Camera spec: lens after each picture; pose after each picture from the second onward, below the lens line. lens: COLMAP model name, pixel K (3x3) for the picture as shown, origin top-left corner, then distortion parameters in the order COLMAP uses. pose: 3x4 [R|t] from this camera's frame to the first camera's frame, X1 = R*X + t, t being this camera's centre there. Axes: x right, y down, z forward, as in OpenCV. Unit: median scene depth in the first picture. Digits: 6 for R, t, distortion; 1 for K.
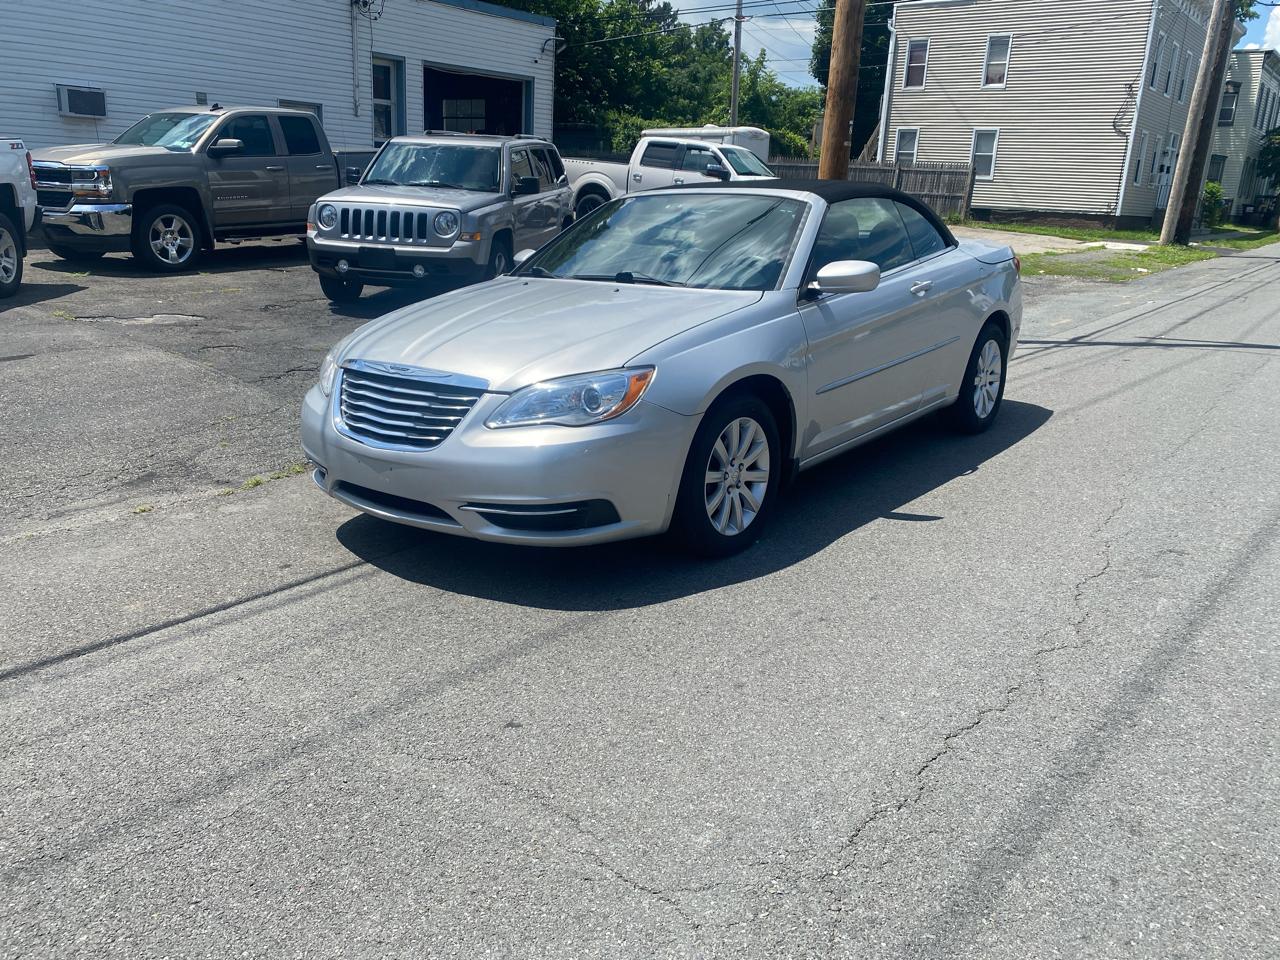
lens RADIAL K [[983.8, 0, 643.5], [0, 983.8, 470.2], [0, 0, 1]] dist [0.018616, -0.019757]
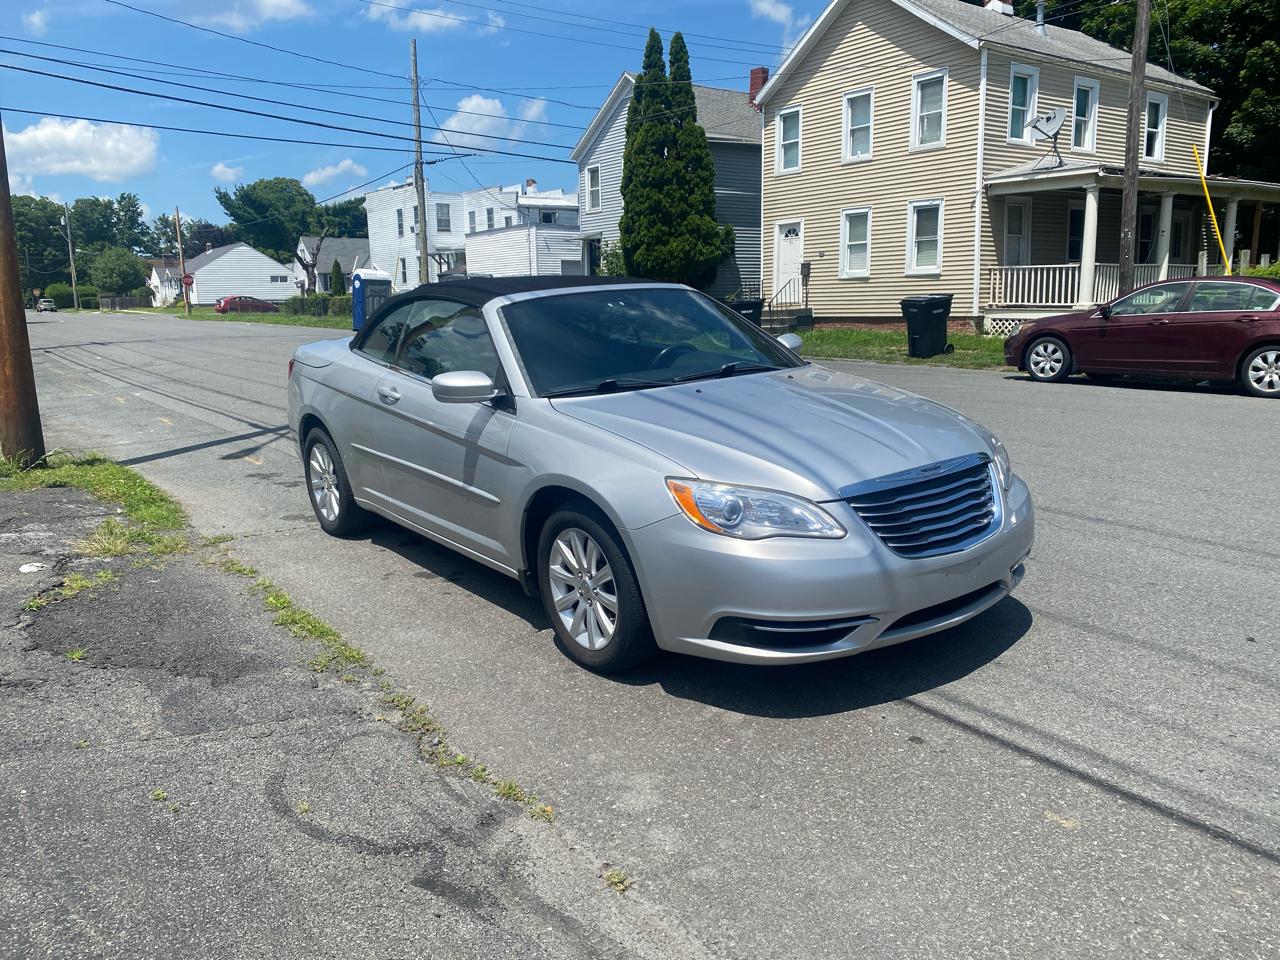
lens RADIAL K [[983.8, 0, 637.6], [0, 983.8, 483.9], [0, 0, 1]] dist [0.018616, -0.019757]
pose [[0.276642, -0.226649, 0.933863, -0.725164], [0.297334, 0.944290, 0.141099, -0.183176], [-0.913817, 0.238635, 0.328620, 0.562109]]
